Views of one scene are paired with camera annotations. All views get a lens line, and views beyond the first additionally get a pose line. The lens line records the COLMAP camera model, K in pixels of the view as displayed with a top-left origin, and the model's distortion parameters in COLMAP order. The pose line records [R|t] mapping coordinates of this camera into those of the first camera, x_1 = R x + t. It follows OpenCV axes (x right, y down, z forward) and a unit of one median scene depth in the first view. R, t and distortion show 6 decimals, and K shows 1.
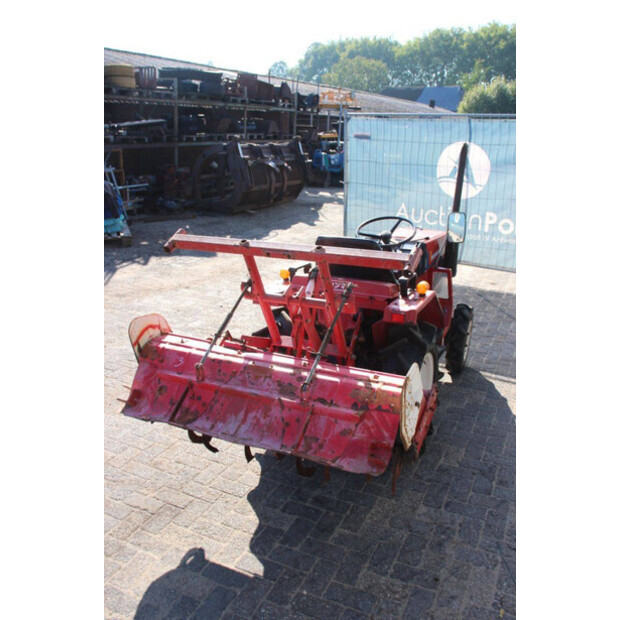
lens RADIAL K [[570.1, 0, 310.3], [0, 570.1, 301.2], [0, 0, 1]] dist [-0.059365, 0.008070]
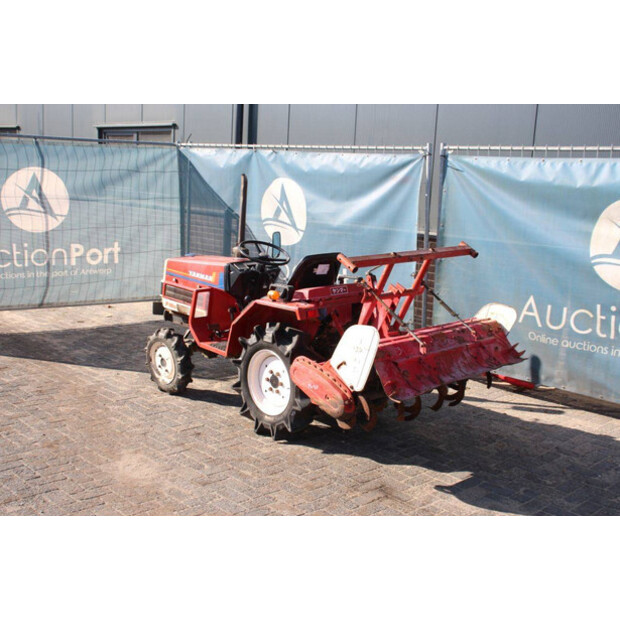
lens RADIAL K [[781.0, 0, 310.0], [0, 781.0, 310.0], [0, 0, 1]] dist [0.007533, 0.081805]
pose [[0.366325, -0.164549, 0.915822, -1.784166], [0.238401, 0.967984, 0.078561, -0.154801], [-0.899428, 0.189554, 0.393825, 0.453096]]
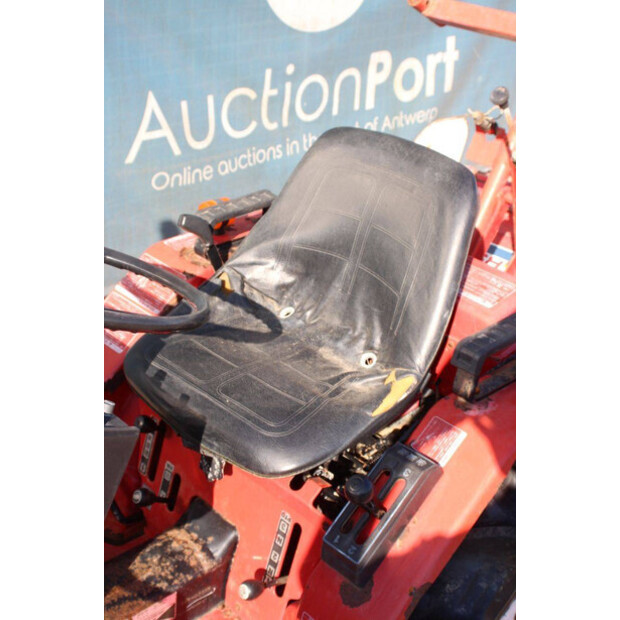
lens RADIAL K [[987.9, 0, 310.0], [0, 987.9, 310.0], [0, 0, 1]] dist [0.155403, -0.015794]
pose [[-0.935518, -0.206236, 0.286834, -0.082041], [0.043021, 0.739368, 0.671925, -0.491910], [-0.350651, 0.640938, -0.682819, 1.708223]]
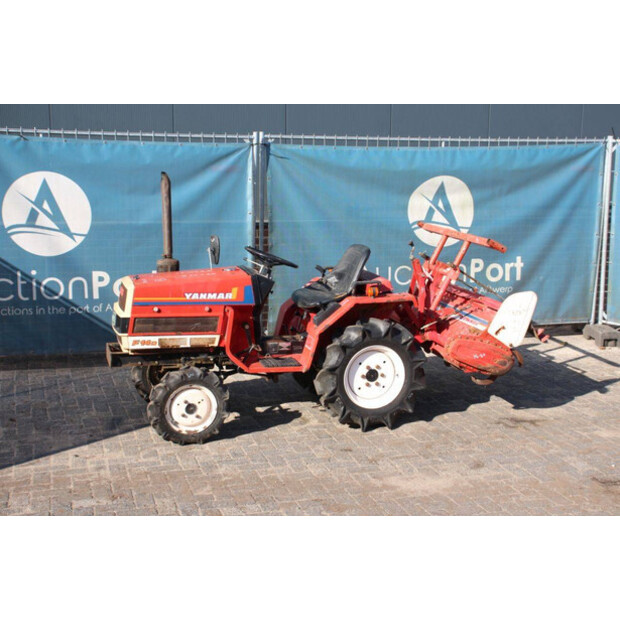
lens RADIAL K [[866.1, 0, 310.0], [0, 866.1, 310.0], [0, 0, 1]] dist [0.051836, 0.131503]
pose [[-0.676832, -0.155984, 0.719422, -1.522340], [0.190940, 0.906645, 0.376213, -0.870174], [-0.710943, 0.391999, -0.583863, 2.685882]]
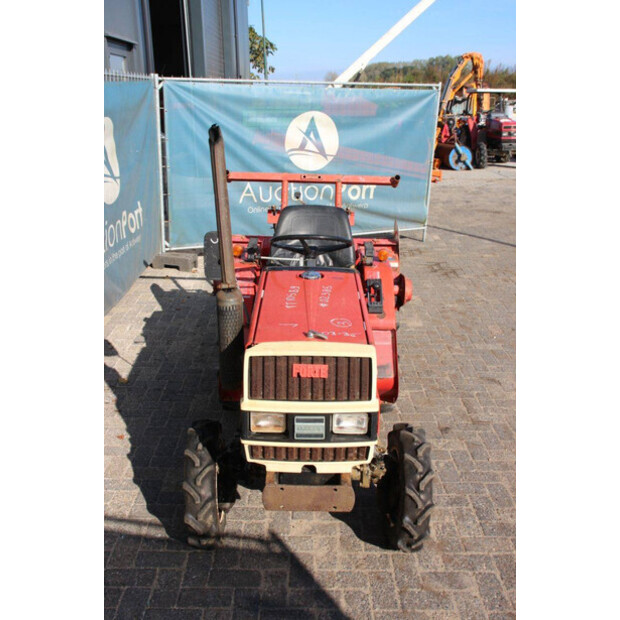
lens RADIAL K [[638.7, 0, 310.0], [0, 638.7, 310.0], [0, 0, 1]] dist [-0.101743, 0.176227]
pose [[-0.902793, 0.117474, -0.413720, 0.662950], [-0.142512, 0.825910, 0.545494, -0.682879], [0.405777, 0.551428, -0.728884, 2.275157]]
